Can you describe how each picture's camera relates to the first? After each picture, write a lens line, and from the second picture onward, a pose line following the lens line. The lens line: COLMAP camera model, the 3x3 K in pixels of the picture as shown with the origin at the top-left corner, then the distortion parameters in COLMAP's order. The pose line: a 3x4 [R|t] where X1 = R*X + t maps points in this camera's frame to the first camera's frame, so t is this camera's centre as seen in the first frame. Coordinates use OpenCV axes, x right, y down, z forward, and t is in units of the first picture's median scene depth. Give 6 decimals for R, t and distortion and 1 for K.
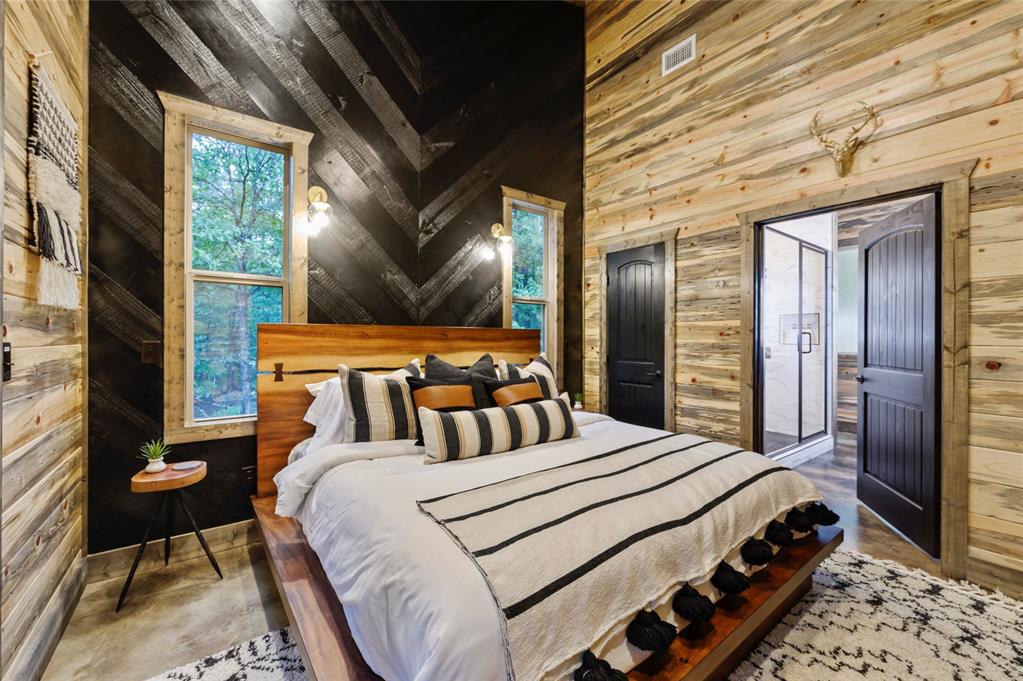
lens RADIAL K [[415.6, 0, 515.9], [0, 415.6, 339.6], [0, 0, 1]] dist [0.002077, 0.000248]
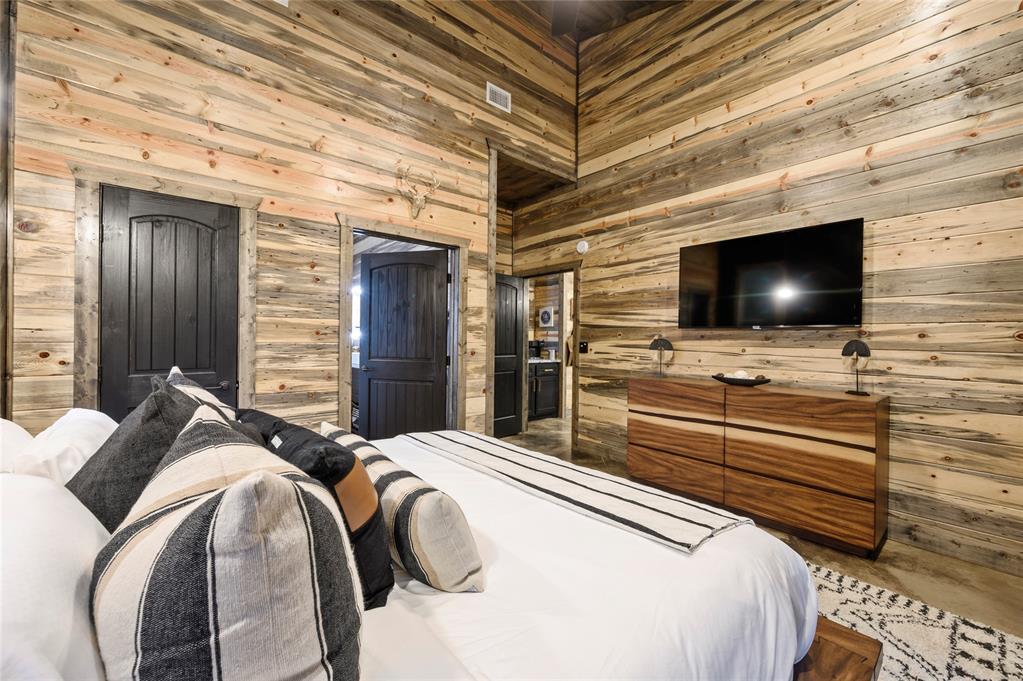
lens RADIAL K [[415.6, 0, 500.3], [0, 415.6, 337.7], [0, 0, 1]] dist [0.002077, 0.000248]
pose [[-0.052400, -0.005760, 0.998610, -0.455509], [-0.010825, 0.999928, 0.005199, -0.011949], [-0.998567, -0.010537, -0.052459, 0.621370]]
